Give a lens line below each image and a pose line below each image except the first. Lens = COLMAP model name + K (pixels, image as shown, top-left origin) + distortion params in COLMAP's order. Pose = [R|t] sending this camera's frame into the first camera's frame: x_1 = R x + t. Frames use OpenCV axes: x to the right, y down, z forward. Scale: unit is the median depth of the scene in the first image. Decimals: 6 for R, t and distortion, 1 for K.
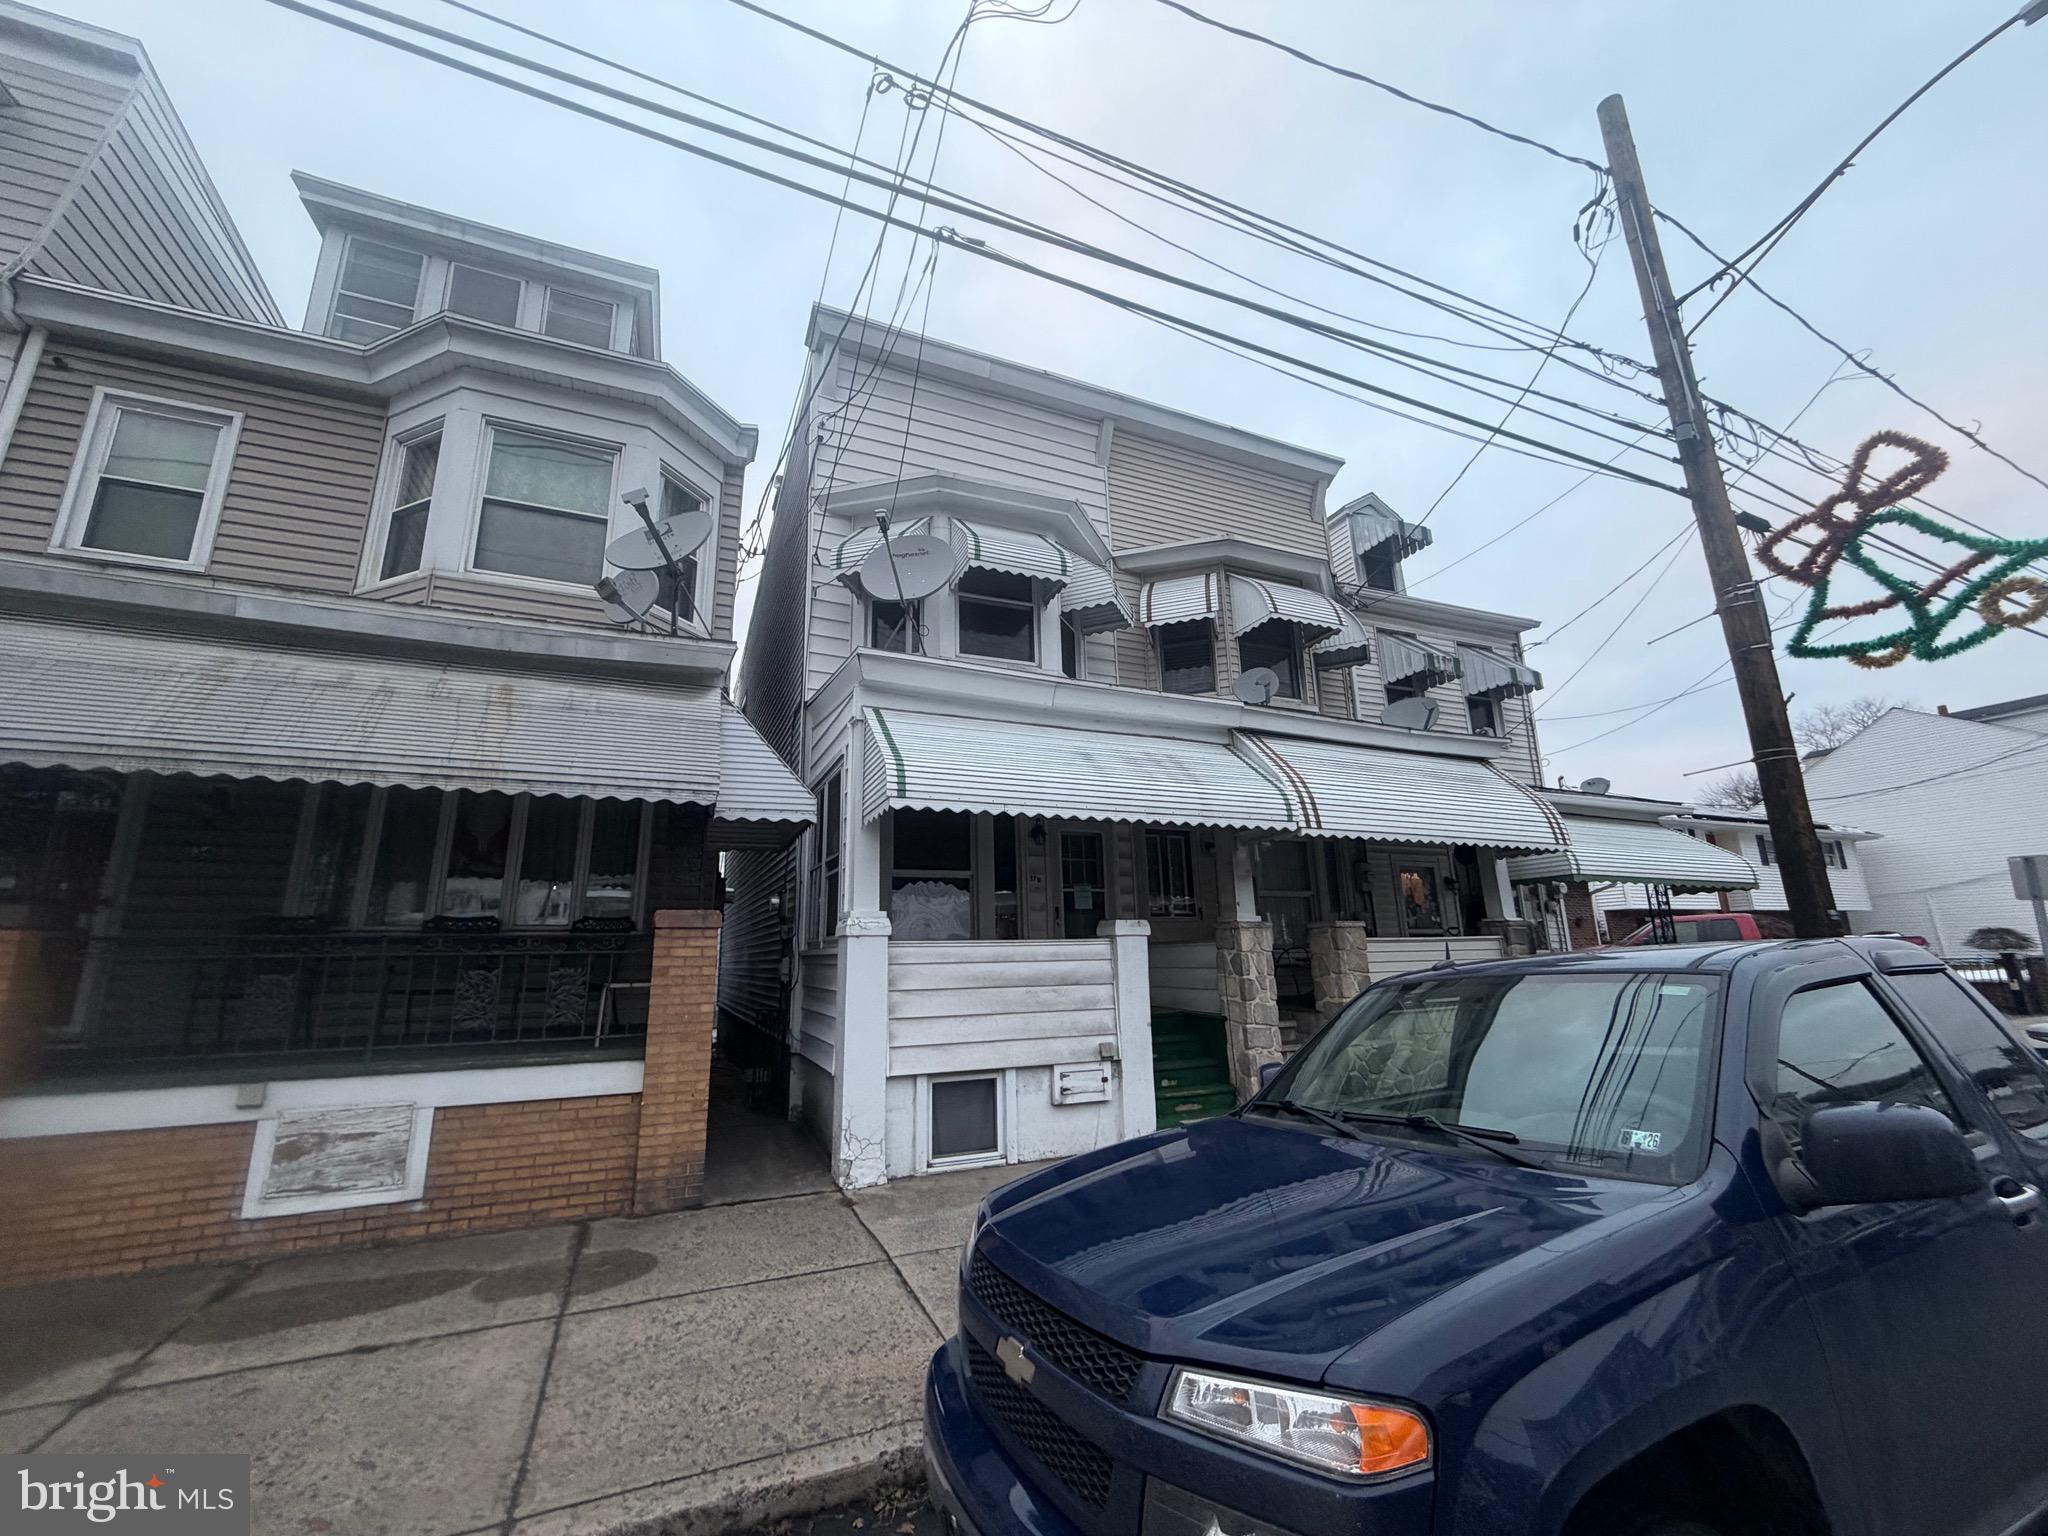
lens RADIAL K [[822.8, 0, 1027.8], [0, 822.8, 761.1], [0, 0, 1]] dist [-0.000102, -0.000137]
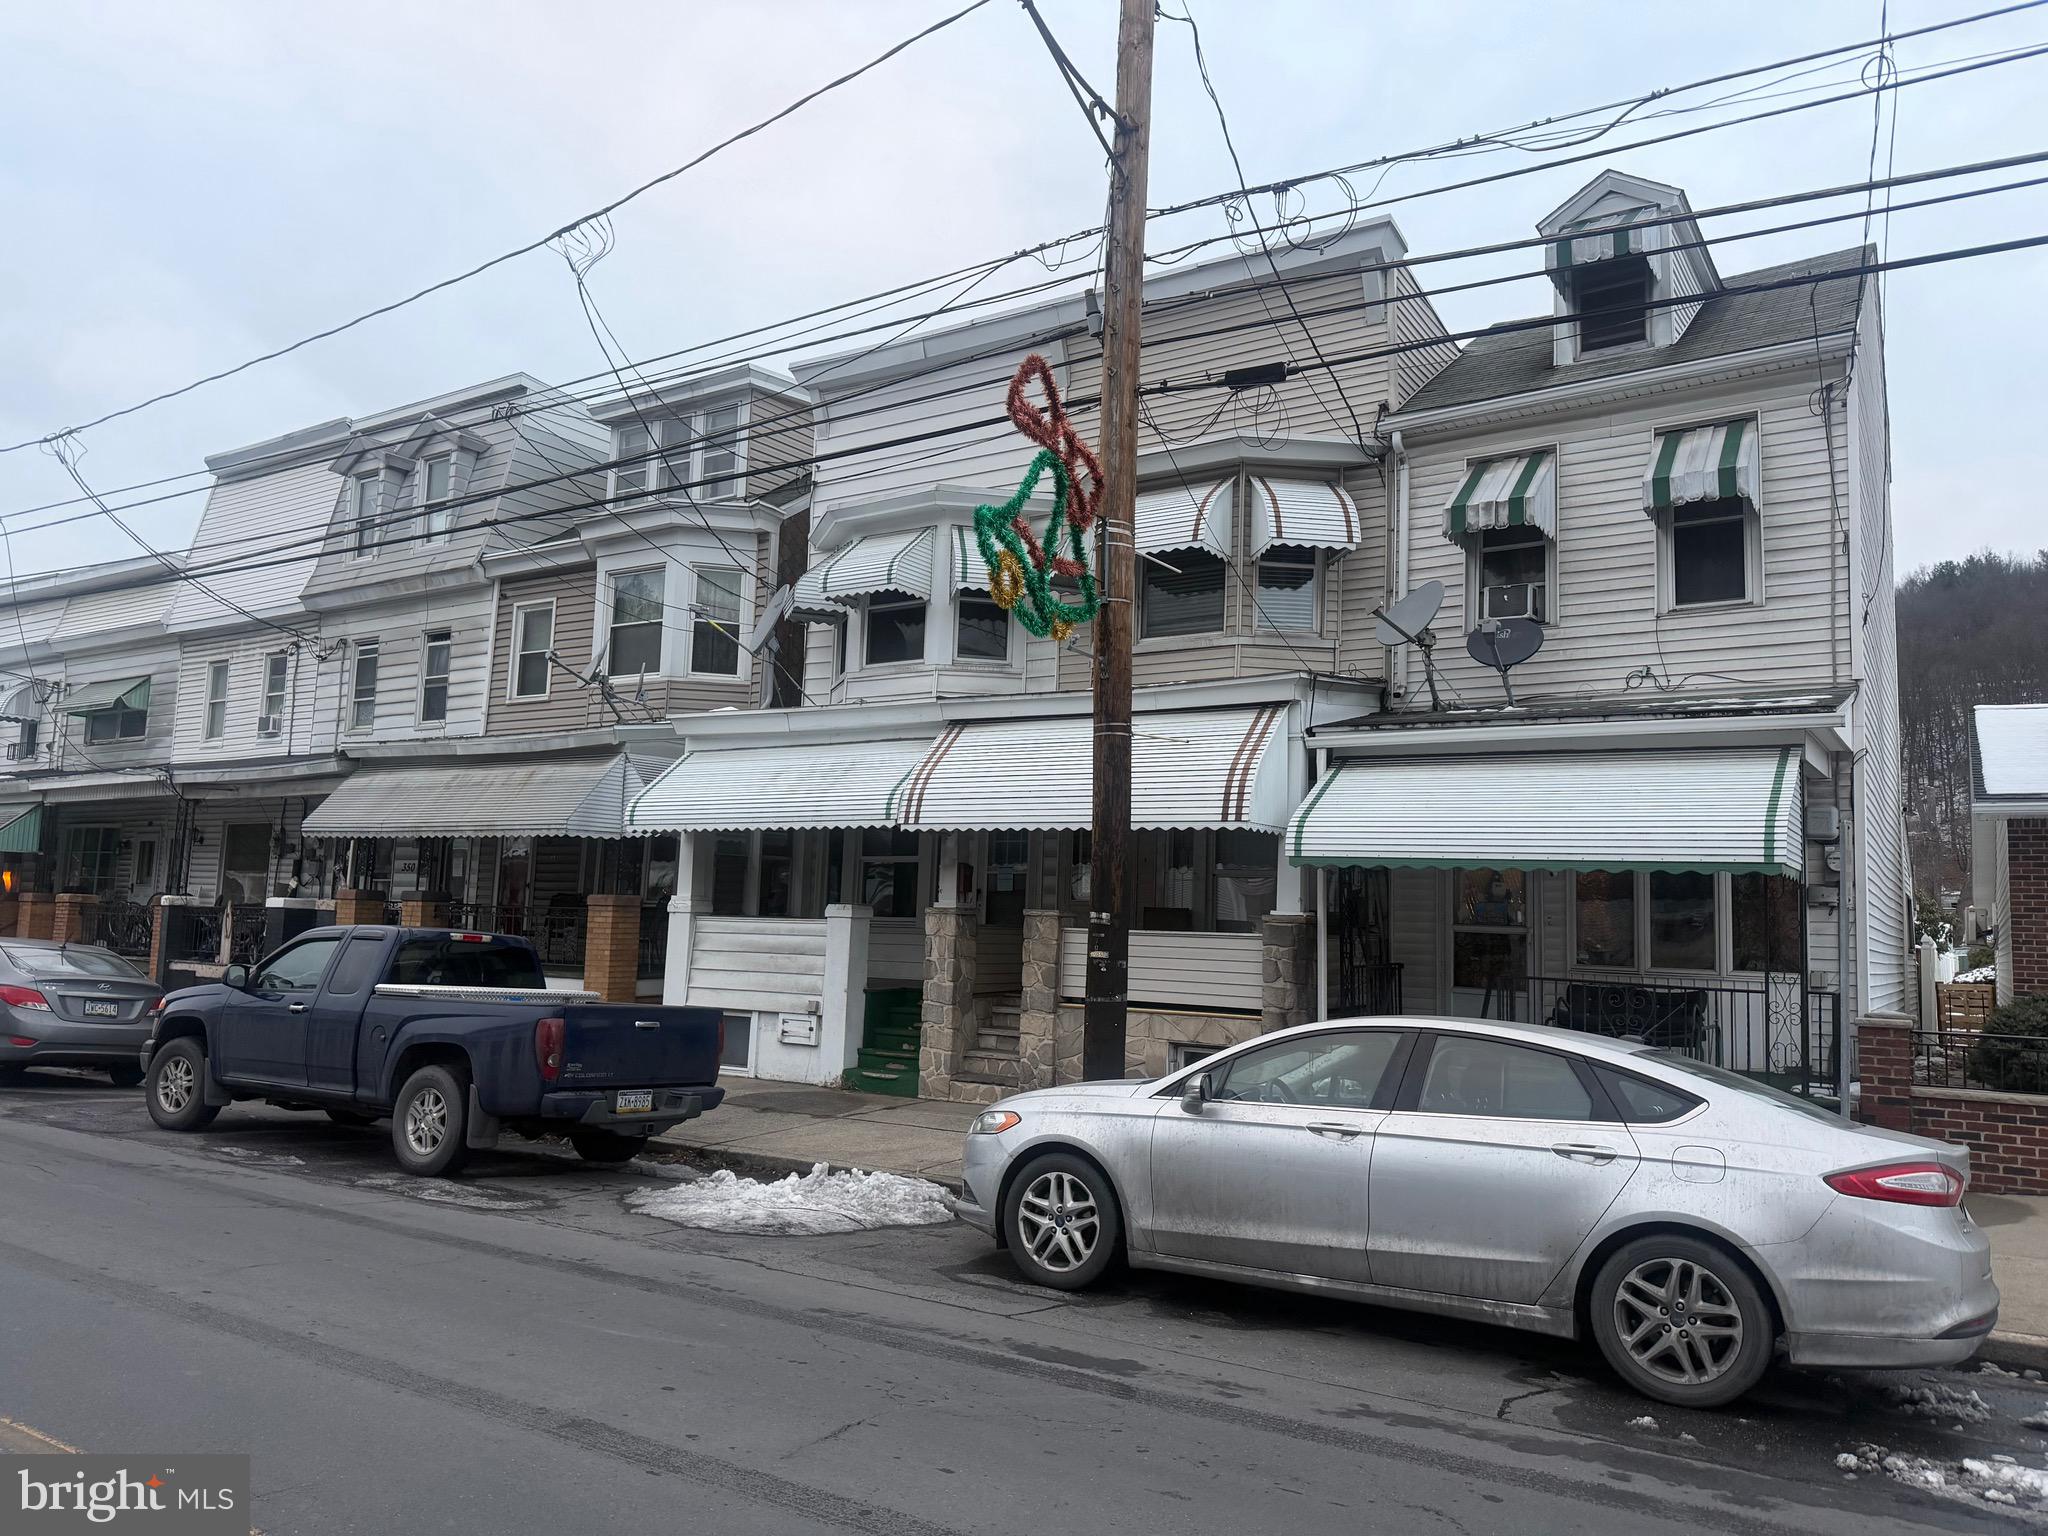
lens RADIAL K [[1507.3, 0, 1024.0], [0, 1507.3, 768.0], [0, 0, 1]] dist [0.026827, -0.002071]
pose [[0.538385, -0.056101, -0.840830, 2.207183], [0.156678, 0.987048, 0.034464, -0.036931], [0.828006, -0.150295, 0.540202, 0.076033]]
